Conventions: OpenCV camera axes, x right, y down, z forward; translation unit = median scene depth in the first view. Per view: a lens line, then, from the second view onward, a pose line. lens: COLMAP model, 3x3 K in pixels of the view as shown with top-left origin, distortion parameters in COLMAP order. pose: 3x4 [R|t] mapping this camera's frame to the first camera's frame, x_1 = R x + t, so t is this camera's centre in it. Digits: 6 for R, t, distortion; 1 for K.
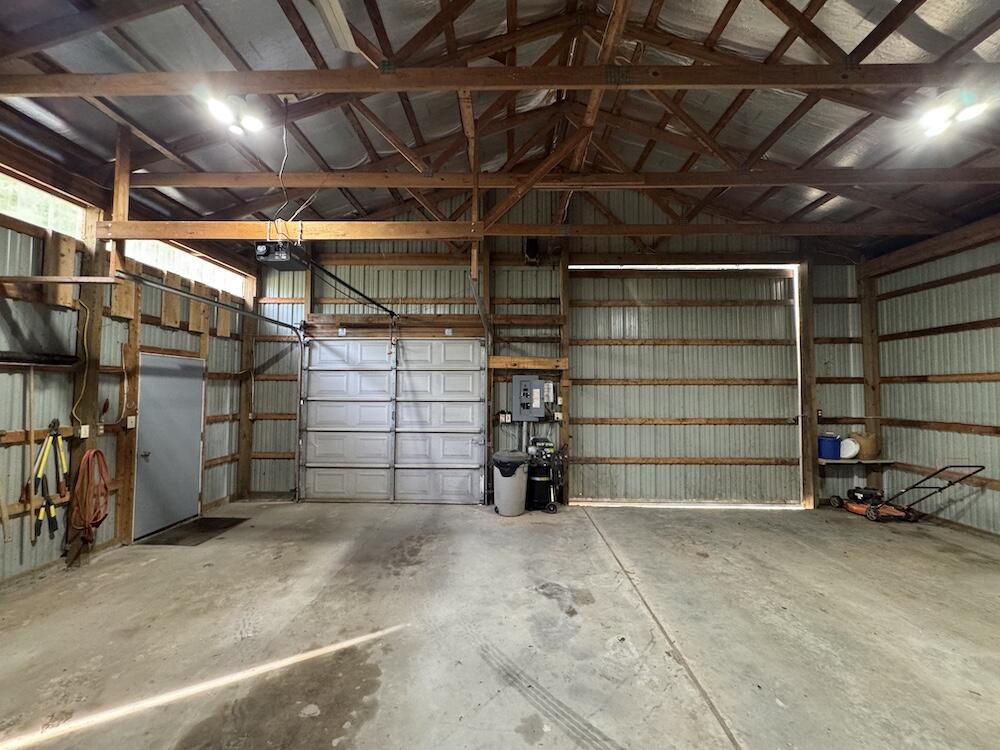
lens RADIAL K [[401.6, 0, 500.5], [0, 401.6, 377.8], [0, 0, 1]] dist [-0.001080, 0.000162]
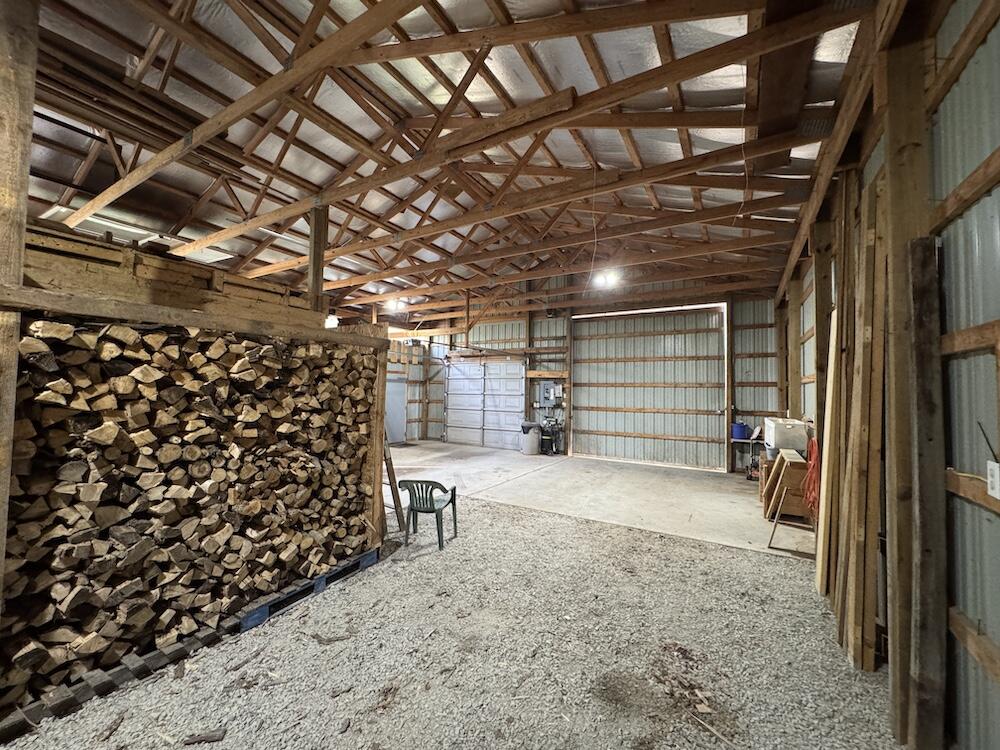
lens RADIAL K [[401.6, 0, 499.1], [0, 401.6, 375.2], [0, 0, 1]] dist [-0.001080, 0.000162]
pose [[0.867345, -0.009343, -0.497620, 0.756604], [0.001285, 0.999862, -0.016534, -0.002958], [0.497706, 0.013701, 0.867237, -0.640230]]
